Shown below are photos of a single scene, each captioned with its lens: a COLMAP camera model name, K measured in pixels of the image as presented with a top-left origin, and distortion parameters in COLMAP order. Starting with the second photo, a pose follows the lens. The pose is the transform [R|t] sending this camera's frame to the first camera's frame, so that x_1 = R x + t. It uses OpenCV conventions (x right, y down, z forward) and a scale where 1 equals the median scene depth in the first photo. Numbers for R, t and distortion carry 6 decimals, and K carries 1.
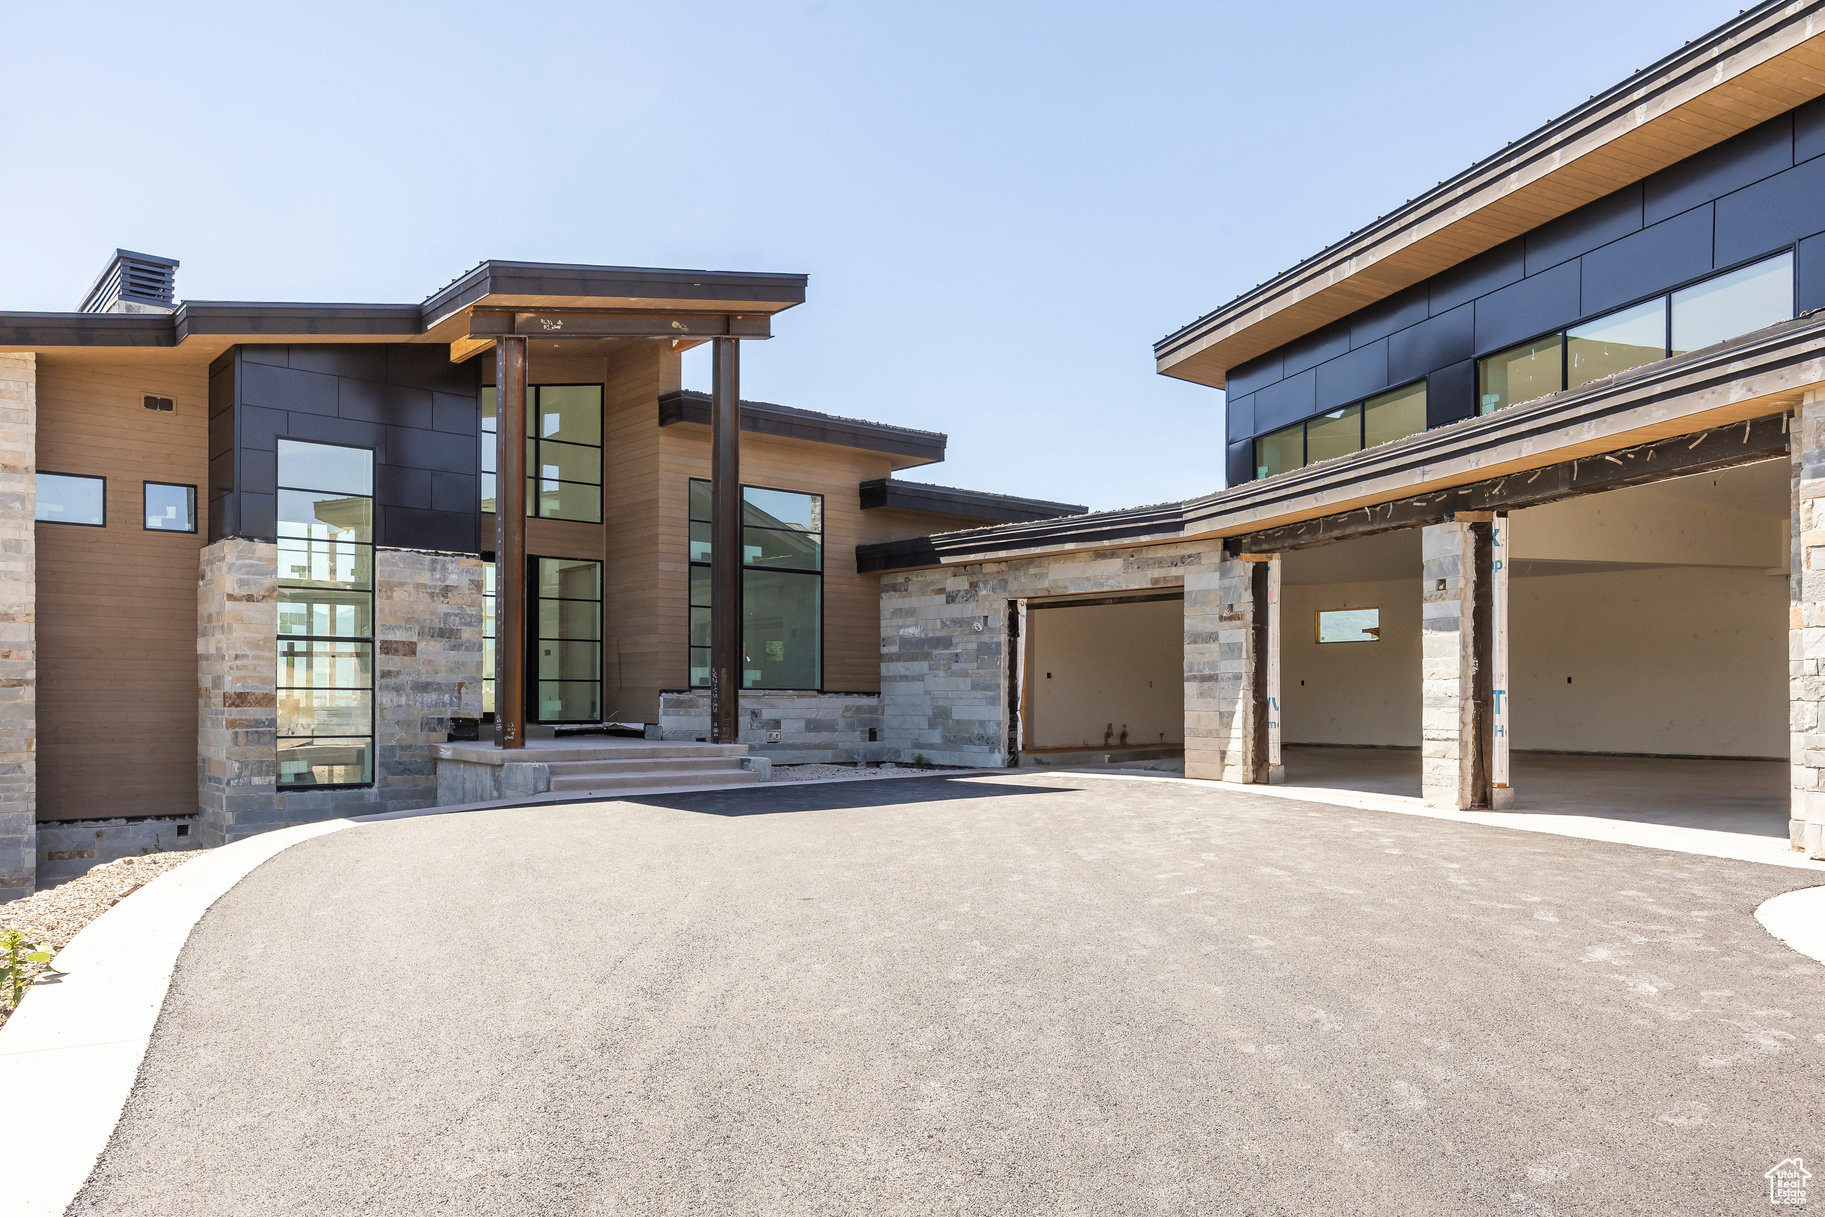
lens RADIAL K [[1367.4, 0, 865.4], [0, 1367.4, 692.3], [0, 0, 1]] dist [-0.009839, 0.008794]
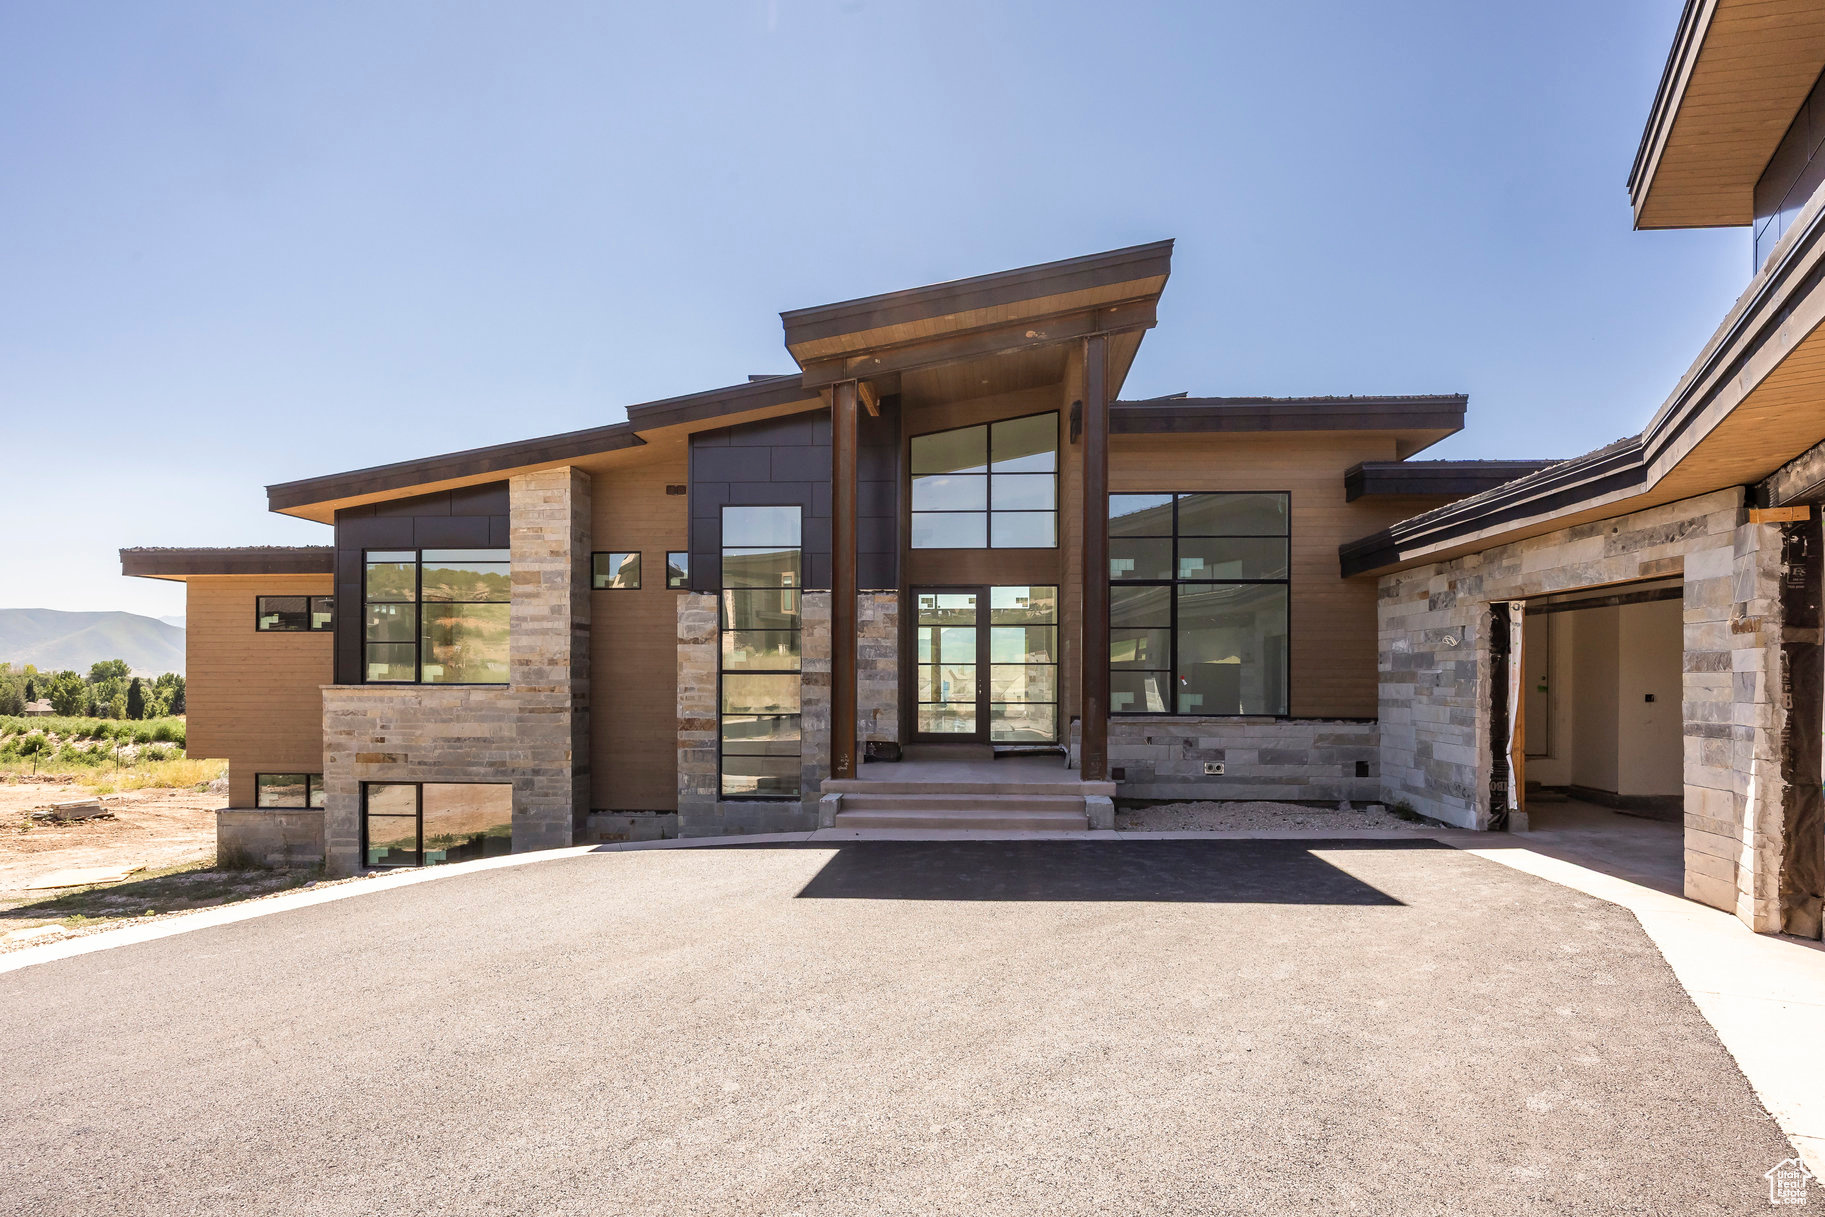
lens RADIAL K [[1003.3, 0, 952.9], [0, 1003.3, 681.3], [0, 0, 1]] dist [-0.006032, 0.001882]
pose [[0.723804, 0.002822, -0.690000, 0.306311], [0.005143, 0.999942, 0.009484, -0.037141], [0.689987, -0.010413, 0.723747, 0.469944]]
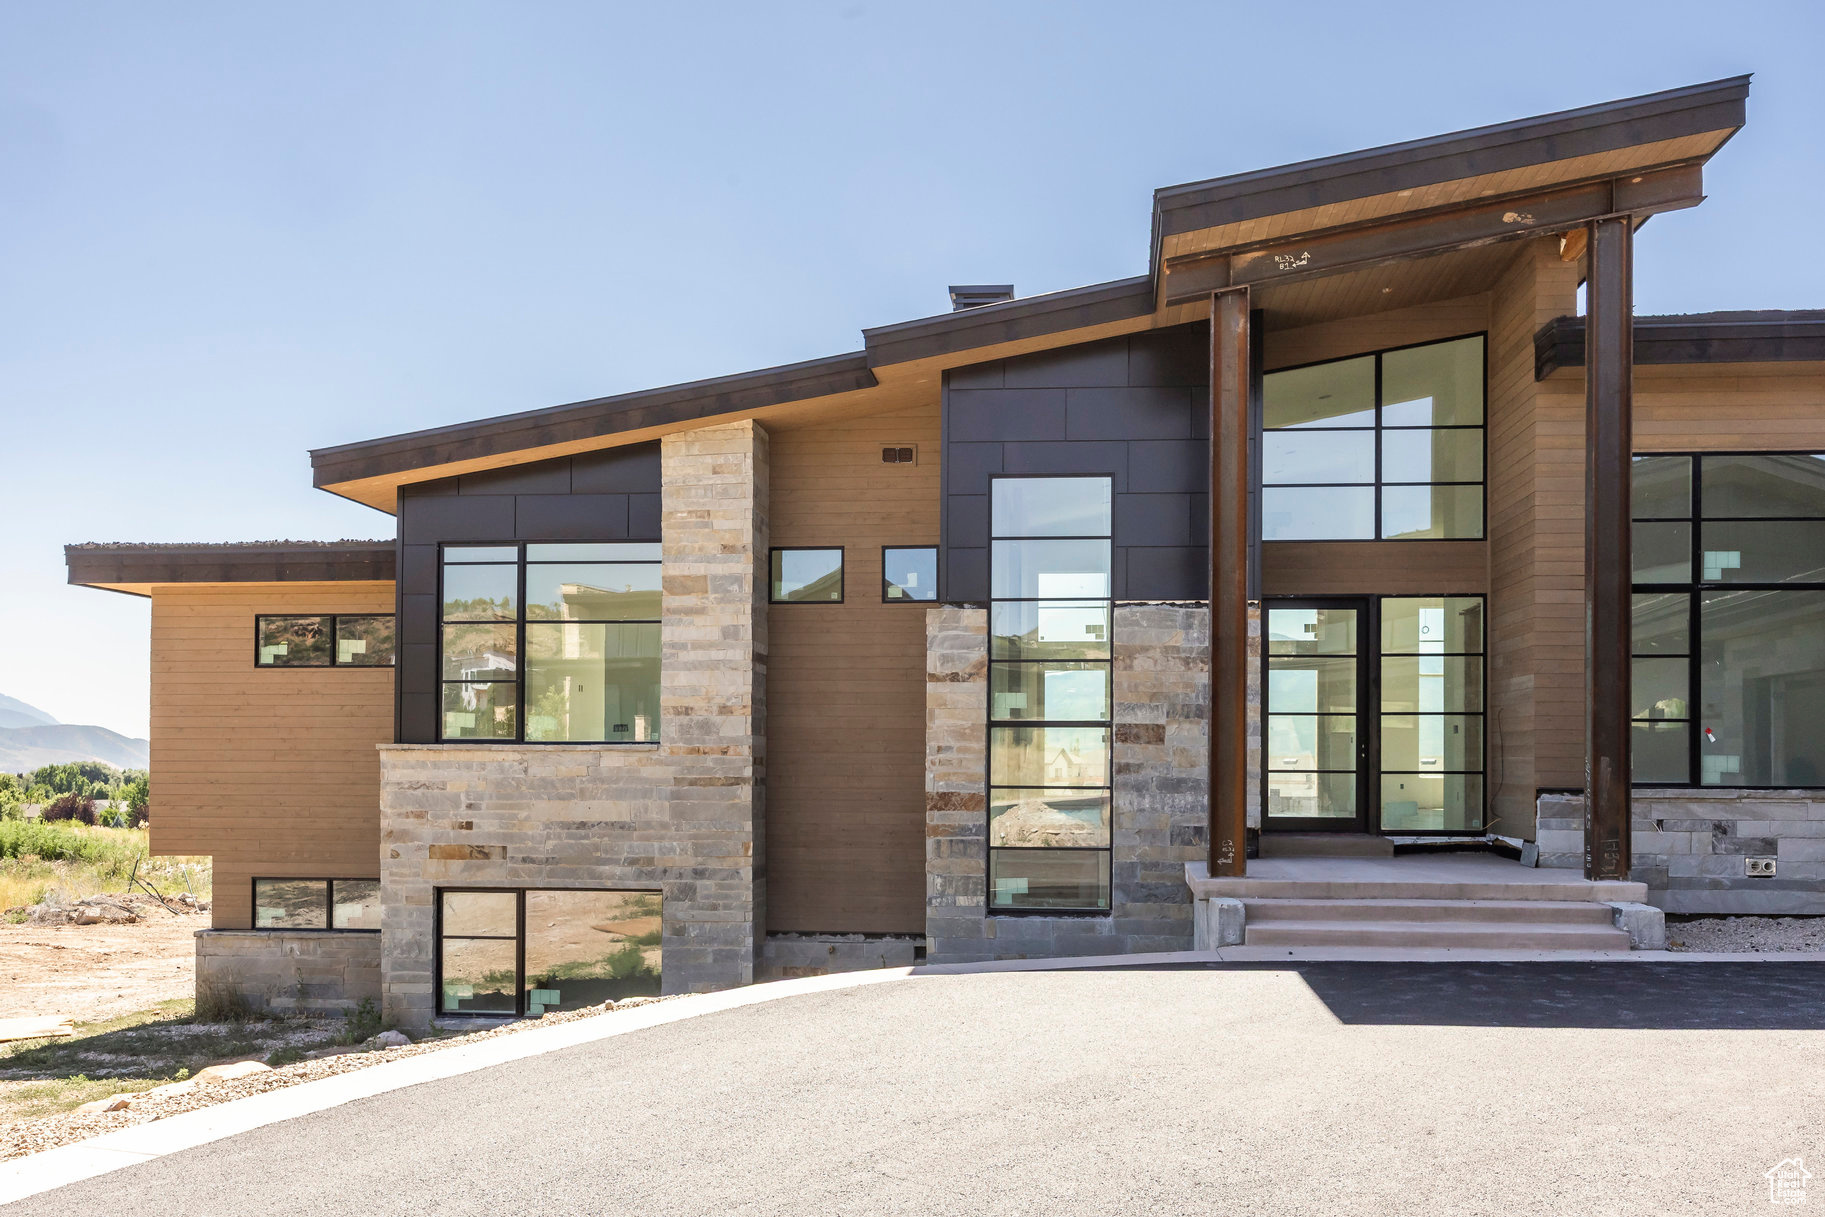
lens RADIAL K [[1587.4, 0, 941.5], [0, 1587.4, 750.6], [0, 0, 1]] dist [-0.004894, 0.012683]
pose [[0.702215, -0.006518, -0.711935, 0.203537], [0.003187, 0.999977, -0.006012, -0.017853], [0.711958, 0.001953, 0.702219, 0.300431]]
